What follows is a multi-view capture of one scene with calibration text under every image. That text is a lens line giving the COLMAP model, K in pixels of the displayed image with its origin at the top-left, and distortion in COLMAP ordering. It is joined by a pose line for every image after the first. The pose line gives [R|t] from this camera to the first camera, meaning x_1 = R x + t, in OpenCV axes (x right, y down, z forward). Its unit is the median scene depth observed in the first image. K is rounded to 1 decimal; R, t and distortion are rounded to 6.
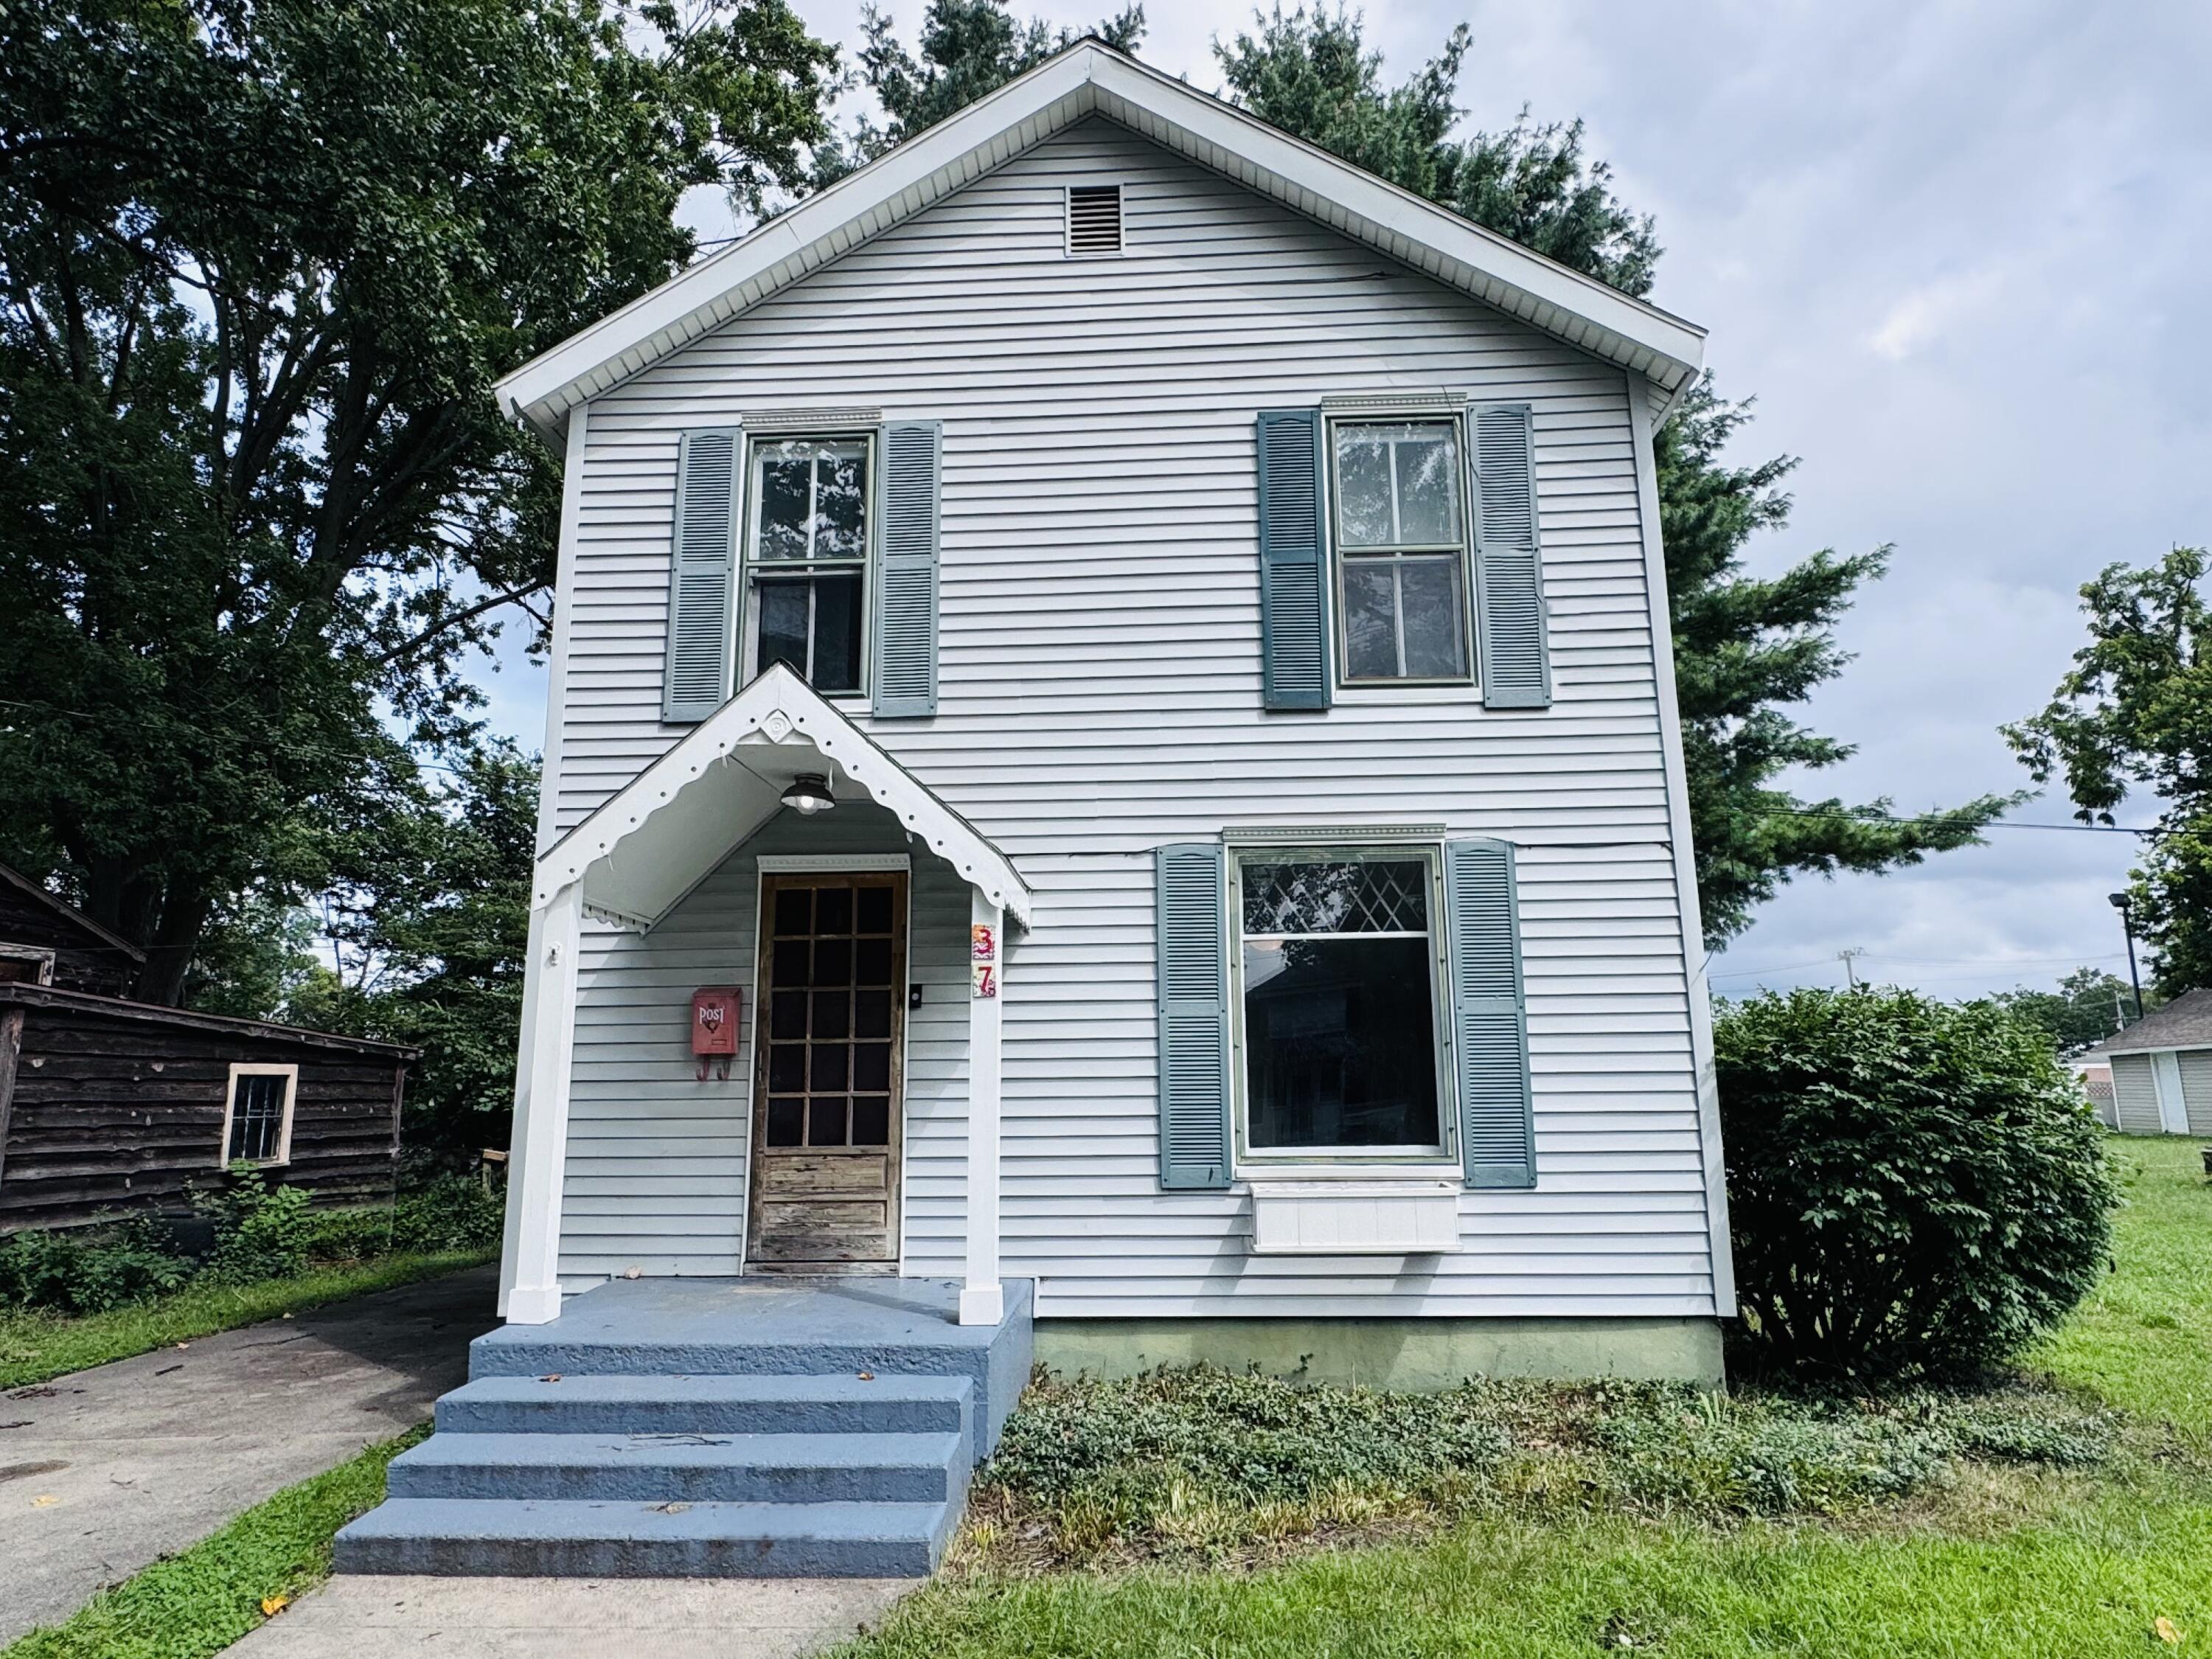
lens RADIAL K [[1366.1, 0, 1121.7], [0, 1366.1, 822.2], [0, 0, 1]] dist [-0.007200, 0.007247]
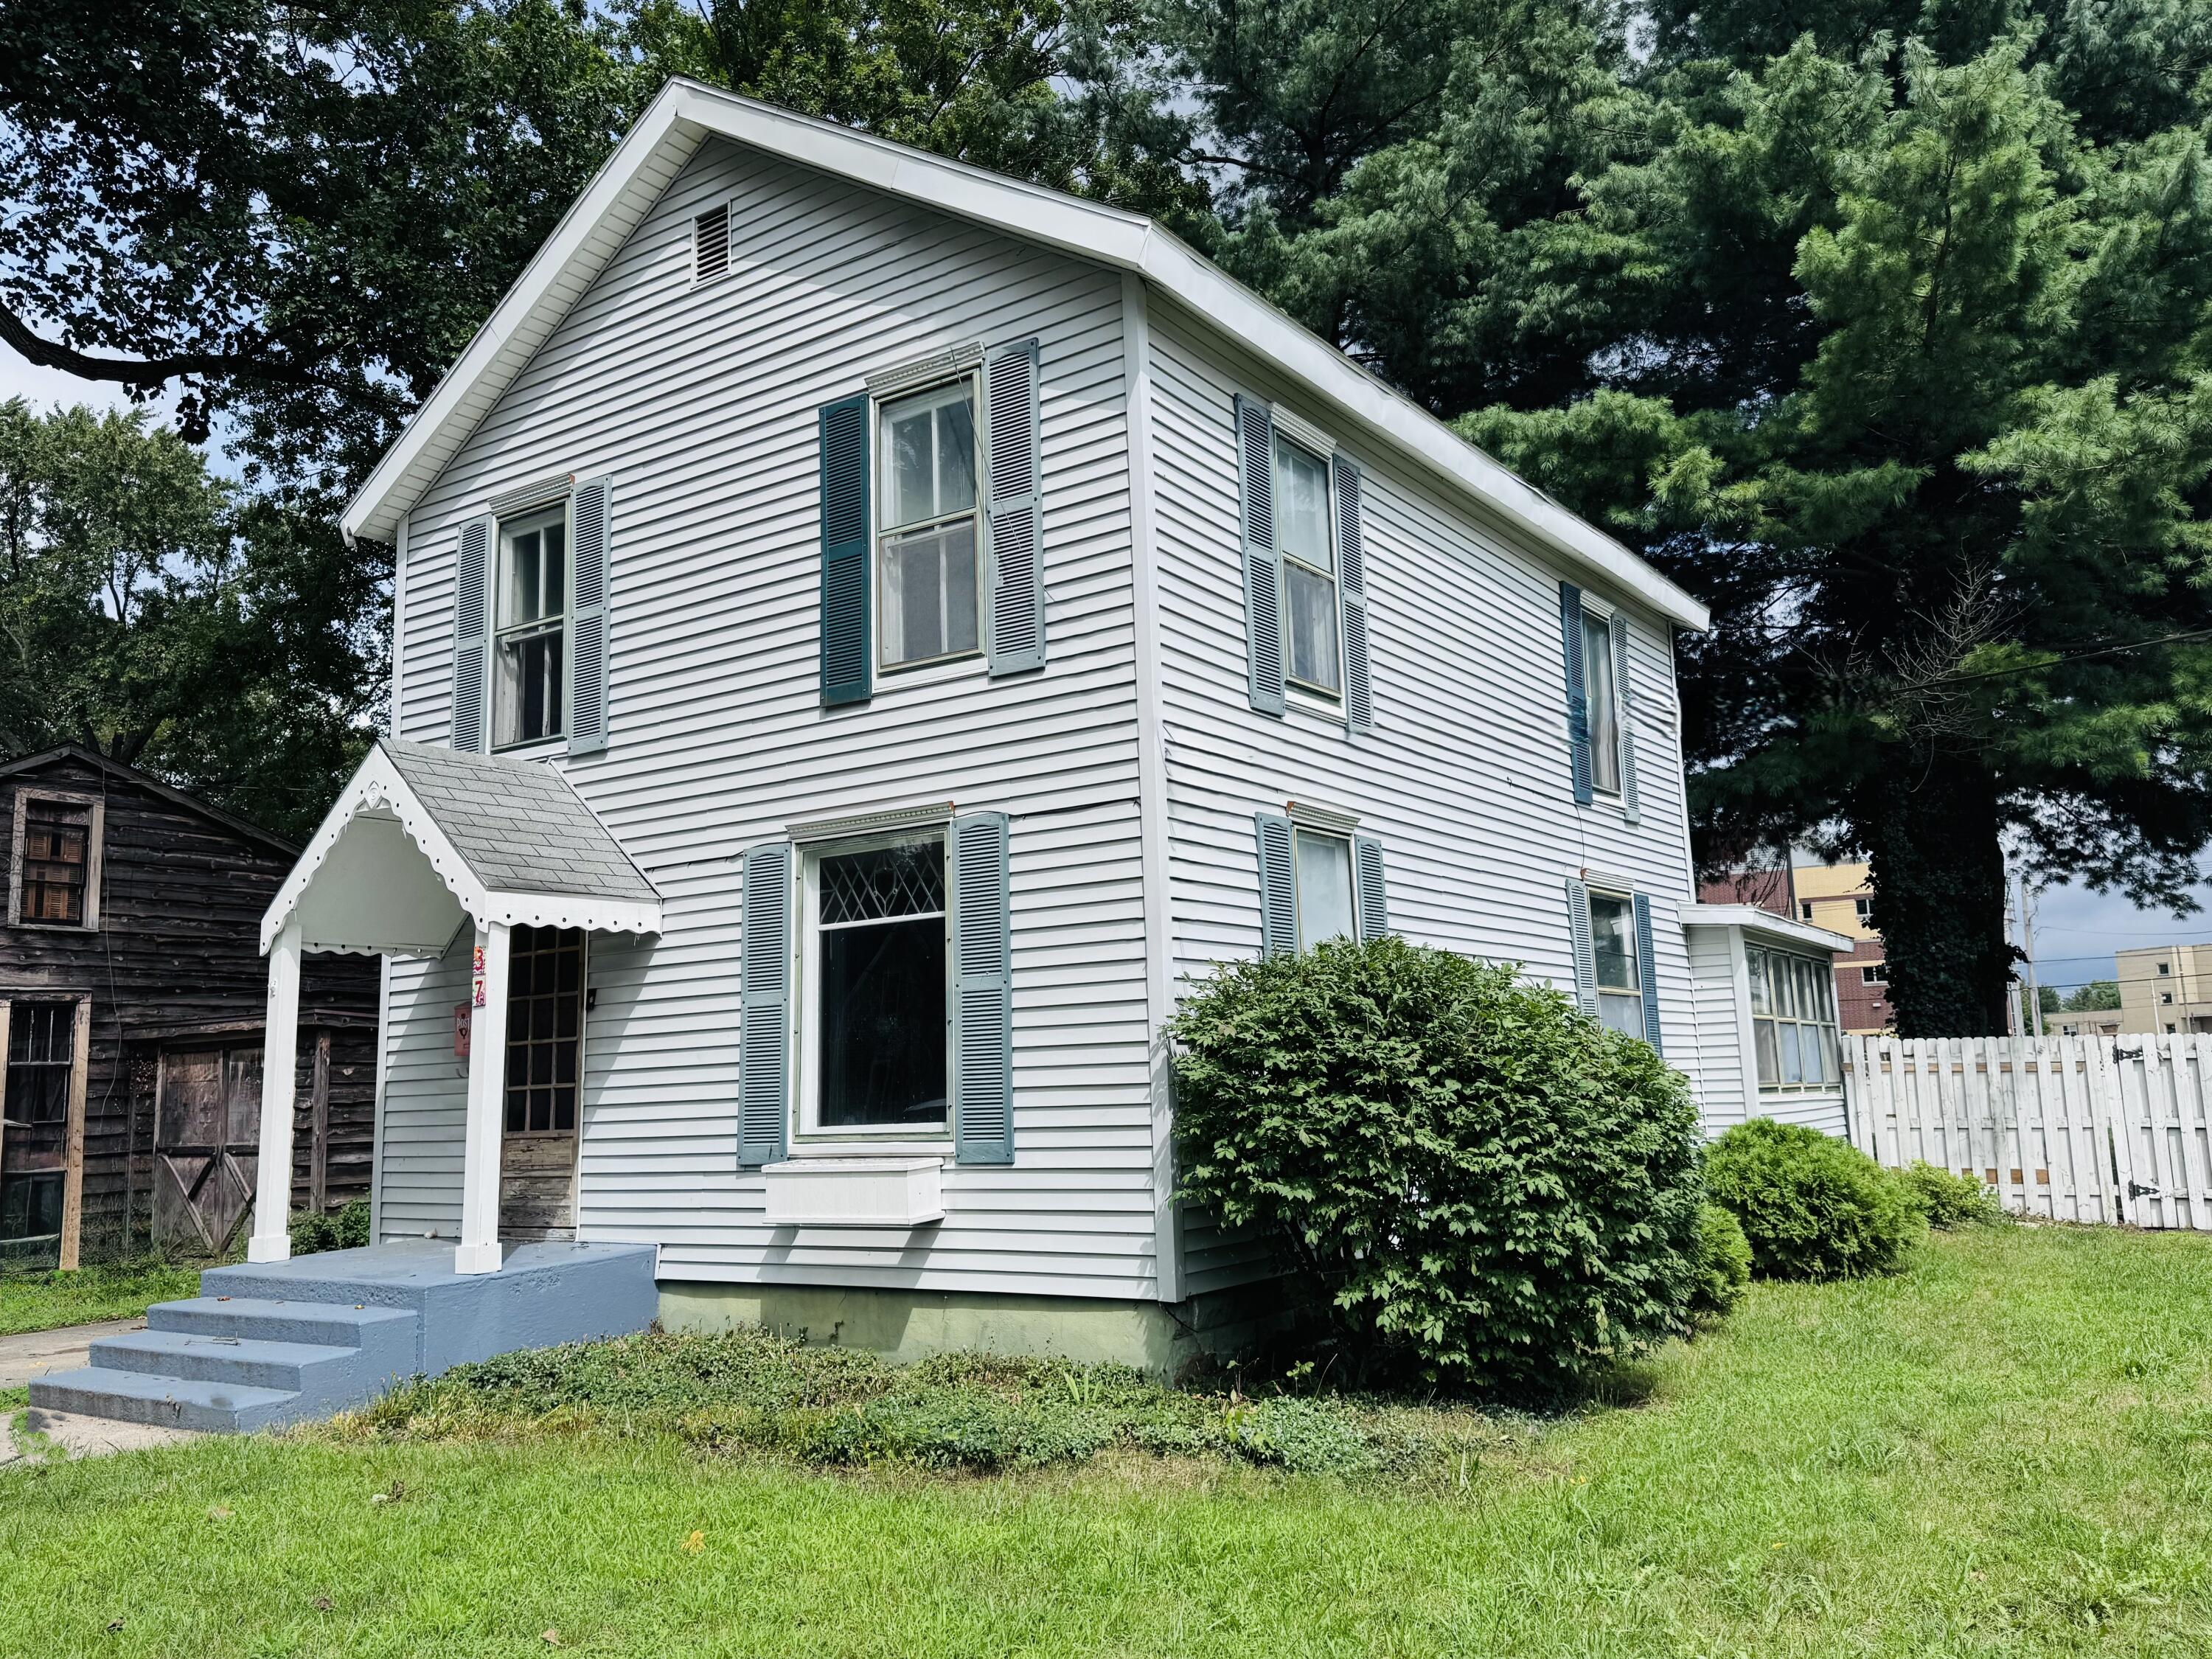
lens RADIAL K [[1742.4, 0, 1108.2], [0, 1742.4, 823.6], [0, 0, 1]] dist [0.084663, -0.068831]
pose [[0.854183, -0.096759, -0.510890, 0.968381], [0.121398, 0.992491, 0.015000, 0.011558], [0.505602, -0.074834, 0.859515, -0.032856]]
